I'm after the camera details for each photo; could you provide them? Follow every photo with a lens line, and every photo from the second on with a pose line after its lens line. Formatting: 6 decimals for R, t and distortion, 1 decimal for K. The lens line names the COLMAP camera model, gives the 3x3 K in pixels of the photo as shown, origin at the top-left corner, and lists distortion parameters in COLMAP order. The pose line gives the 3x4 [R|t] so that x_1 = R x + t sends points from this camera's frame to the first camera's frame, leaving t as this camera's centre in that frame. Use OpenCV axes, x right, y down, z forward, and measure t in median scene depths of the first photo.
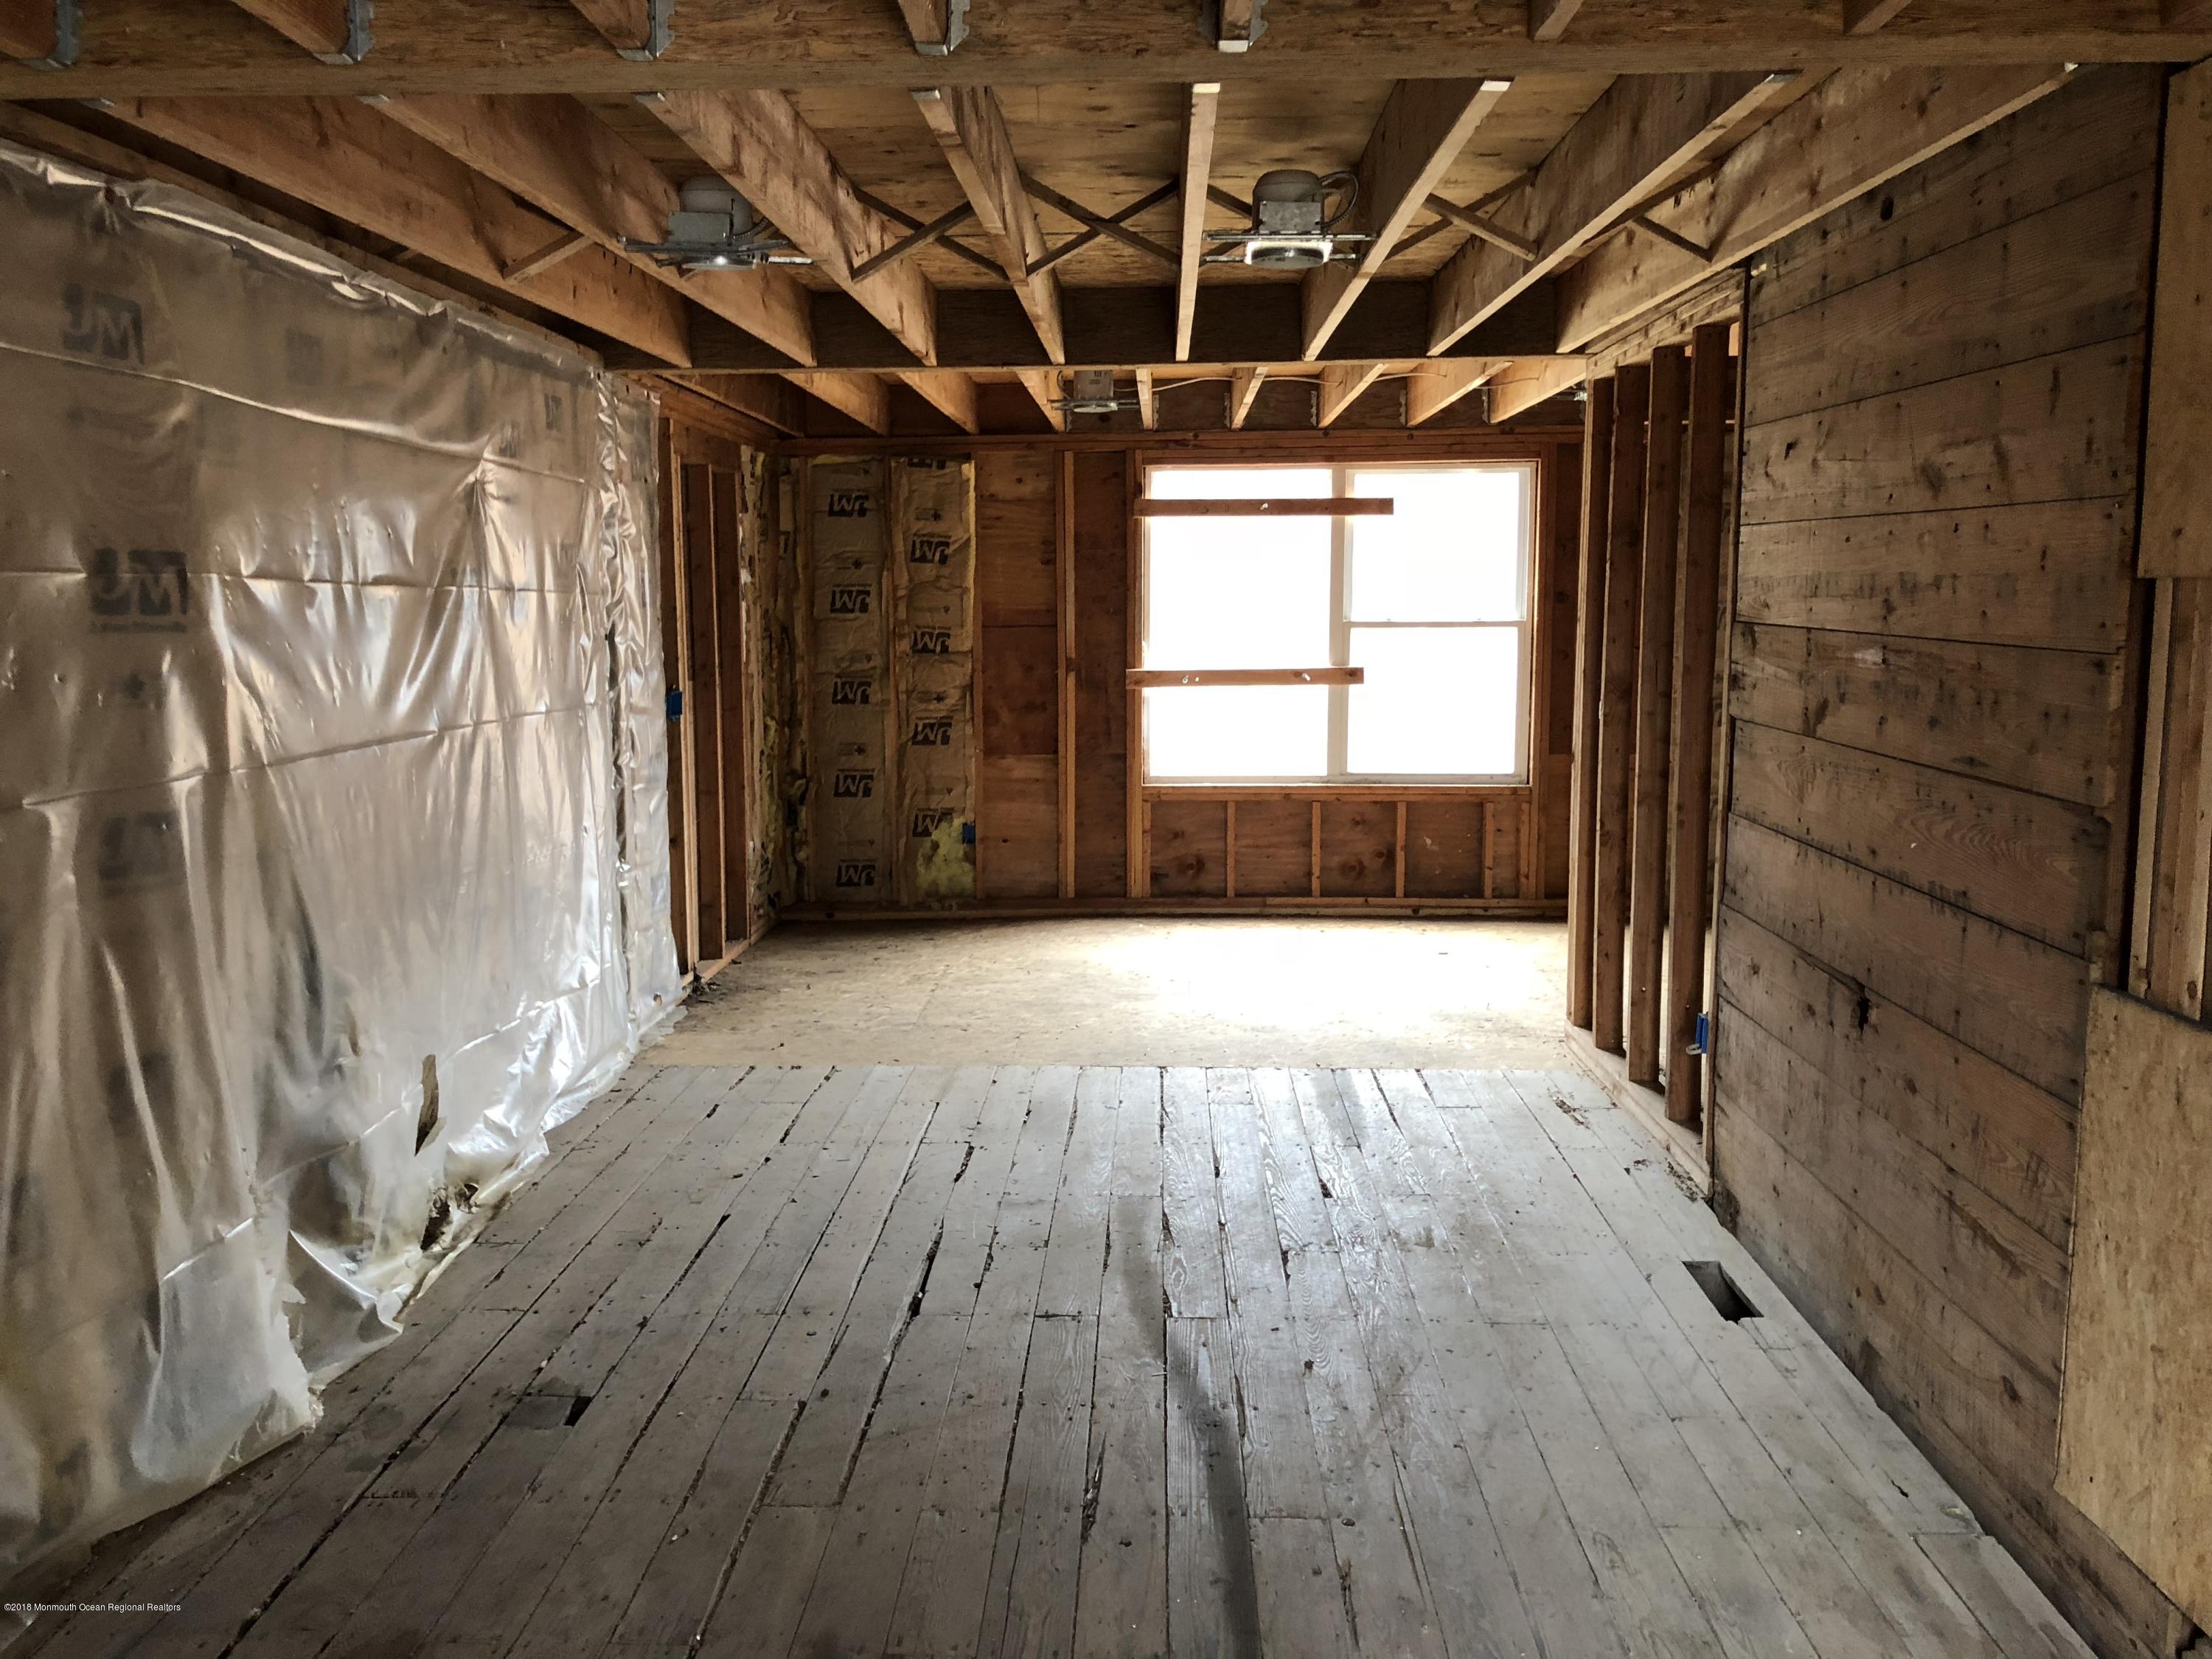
lens RADIAL K [[1791.3, 0, 1104.8], [0, 1791.3, 814.8], [0, 0, 1]] dist [-0.014748, -0.020581]
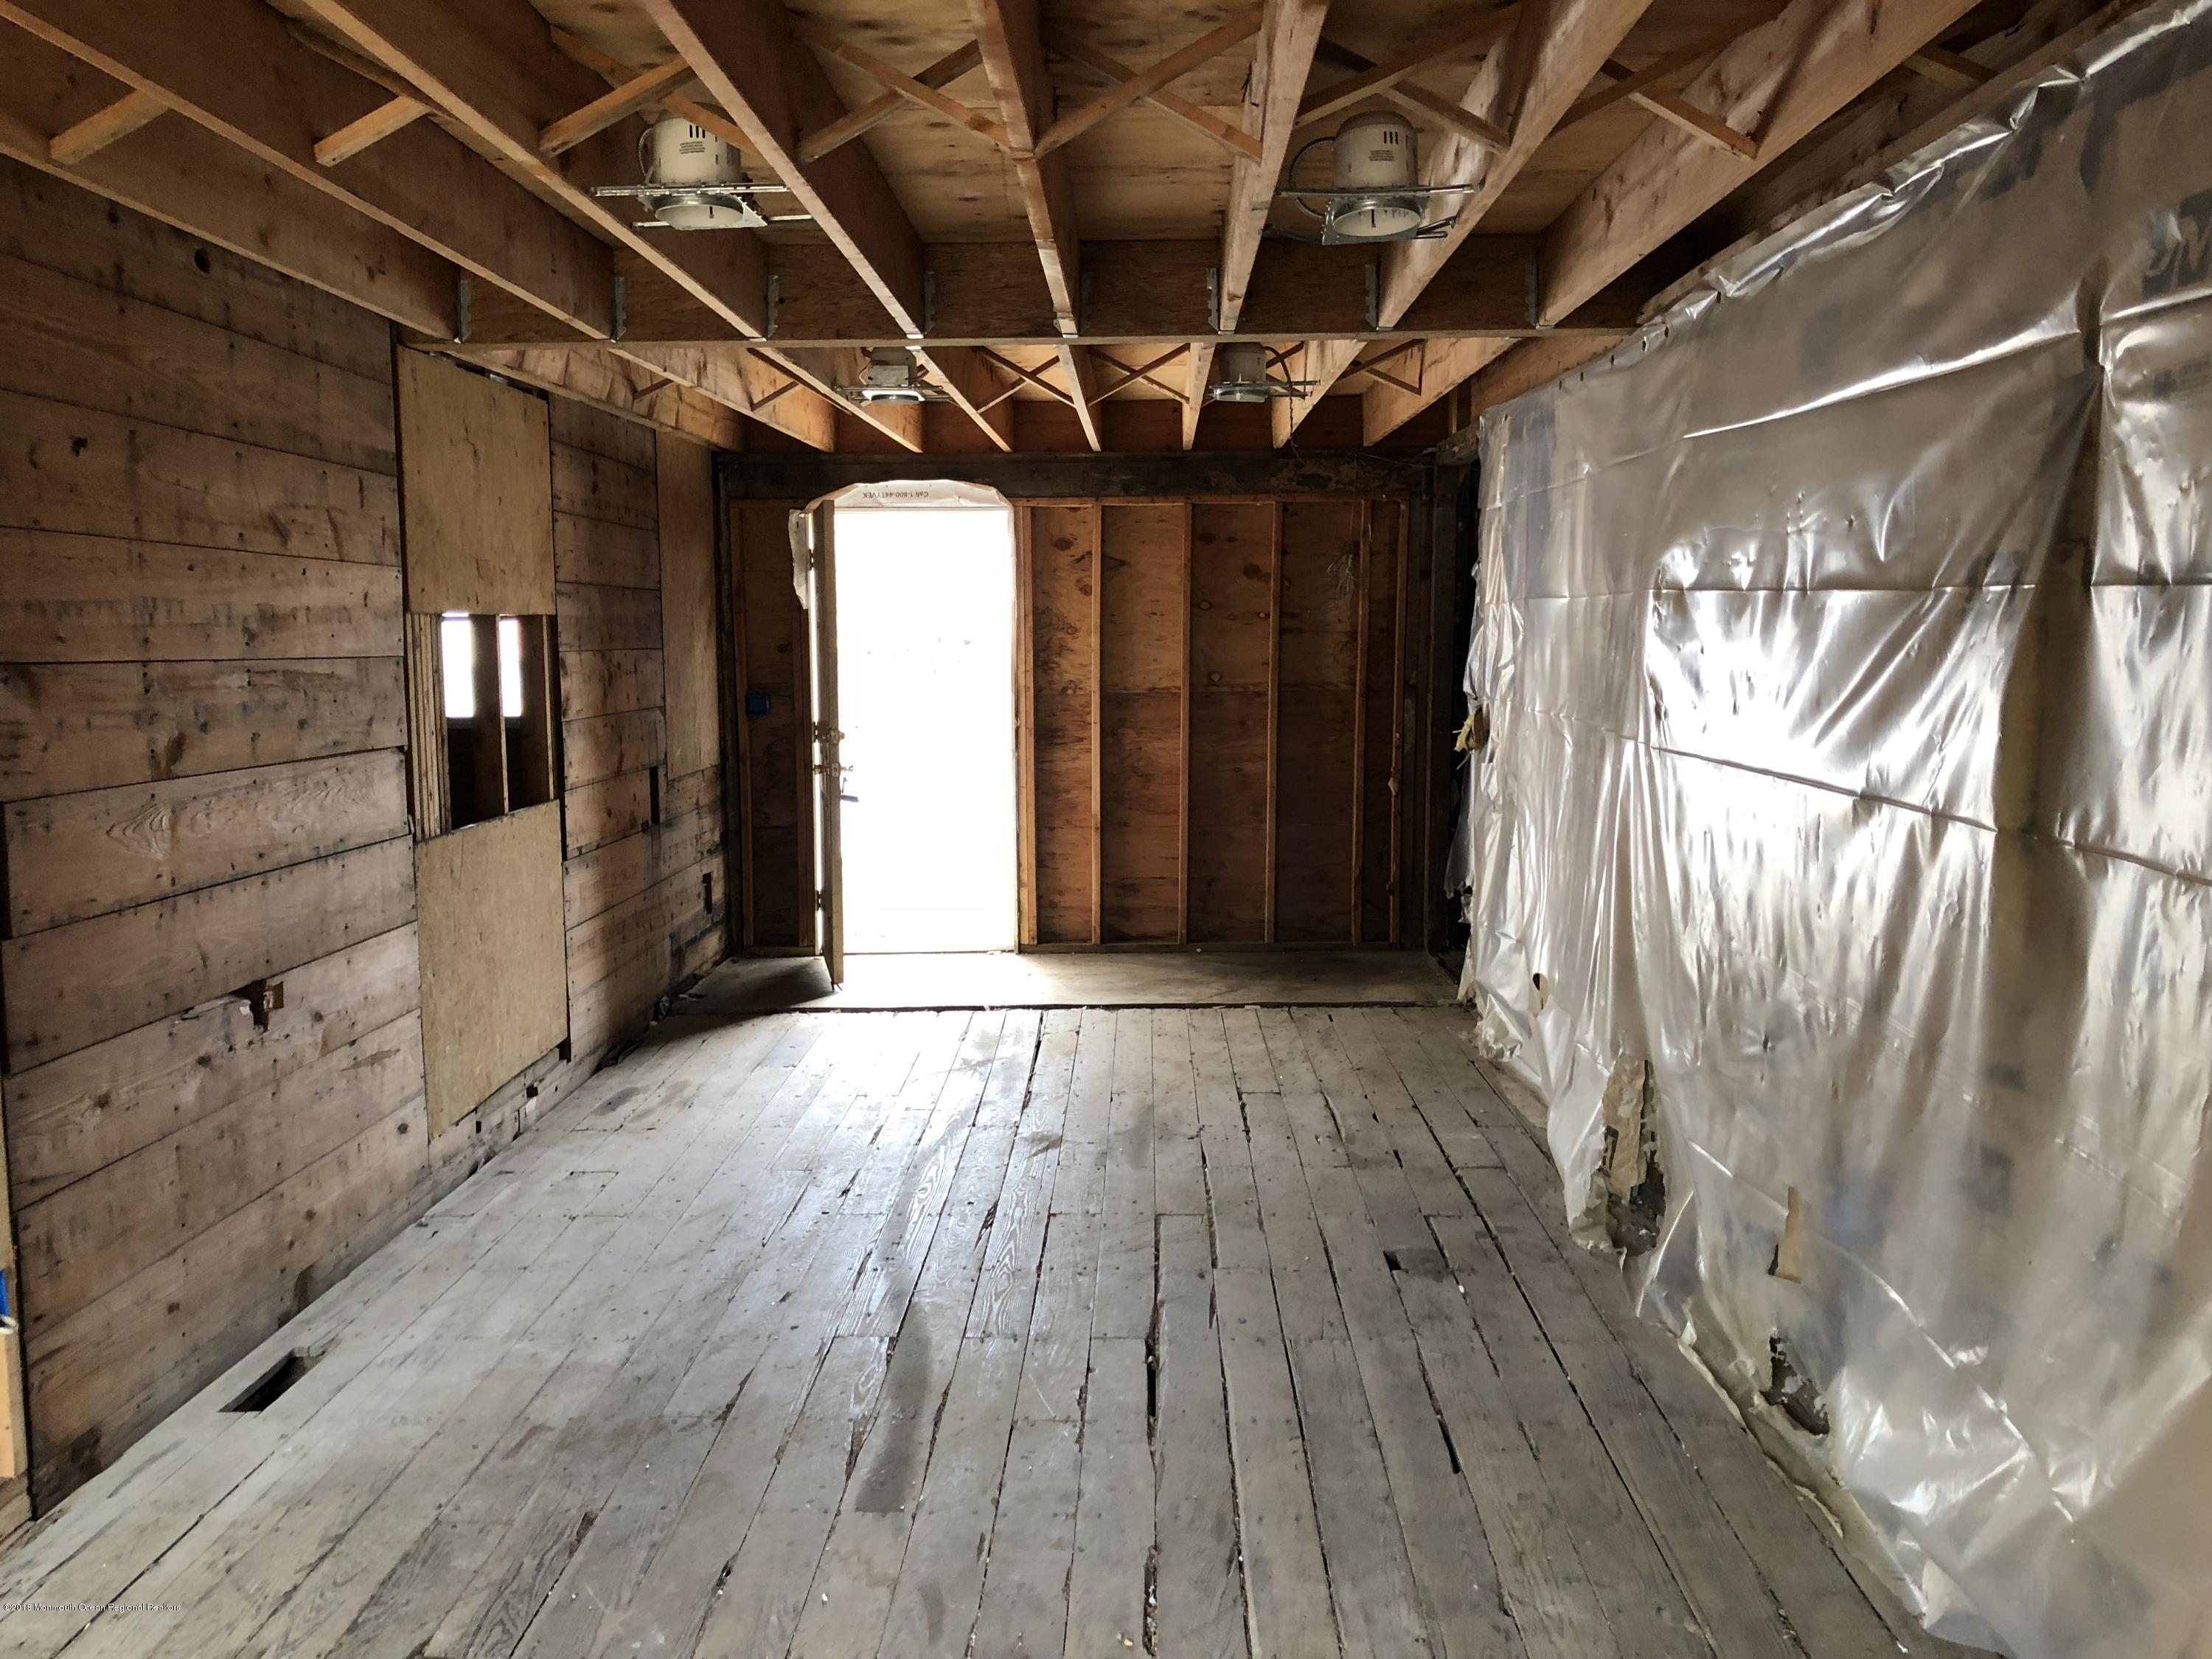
lens RADIAL K [[1791.3, 0, 1095.5], [0, 1791.3, 845.9], [0, 0, 1]] dist [-0.014748, -0.020581]
pose [[-0.999923, 0.012391, 0.000066, -0.087397], [0.012031, 0.969604, 0.244383, -0.247932], [0.002964, 0.244366, -0.969679, 2.061757]]
